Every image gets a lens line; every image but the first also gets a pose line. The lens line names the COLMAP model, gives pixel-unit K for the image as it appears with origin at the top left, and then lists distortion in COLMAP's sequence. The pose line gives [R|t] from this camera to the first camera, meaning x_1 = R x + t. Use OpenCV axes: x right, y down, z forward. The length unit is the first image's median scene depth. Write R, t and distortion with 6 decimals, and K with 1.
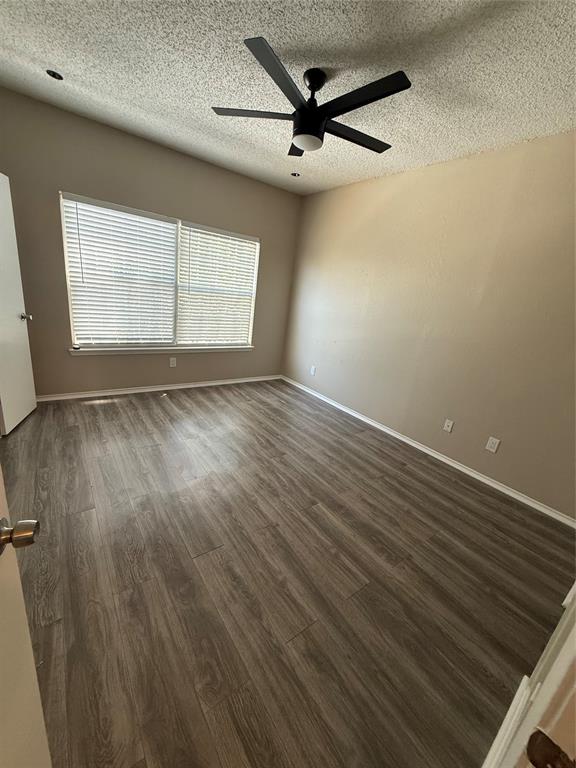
lens RADIAL K [[307.9, 0, 289.5], [0, 307.9, 383.9], [0, 0, 1]] dist [0.000152, 0.000427]
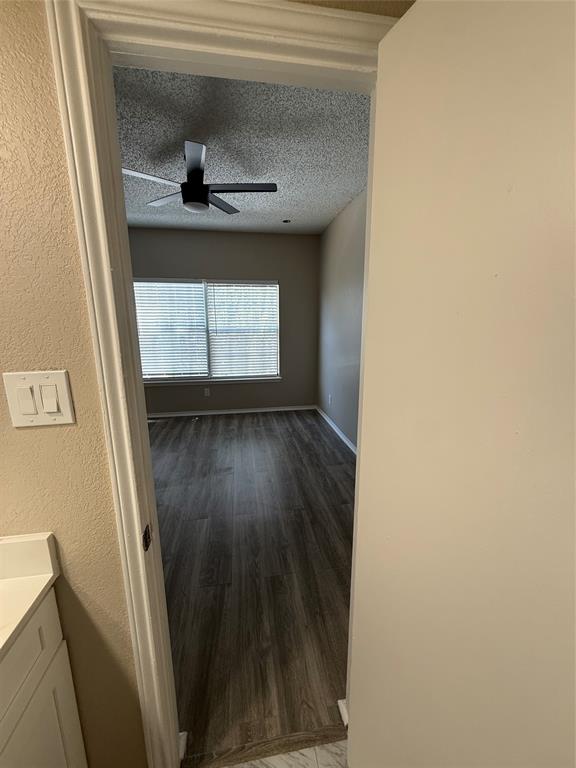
lens RADIAL K [[307.9, 0, 280.9], [0, 307.9, 381.9], [0, 0, 1]] dist [0.000152, 0.000427]
pose [[0.879676, -0.026700, -0.474823, 0.470074], [-0.032399, 0.992739, -0.115845, 0.021391], [0.474468, 0.117290, 0.872424, 0.083820]]
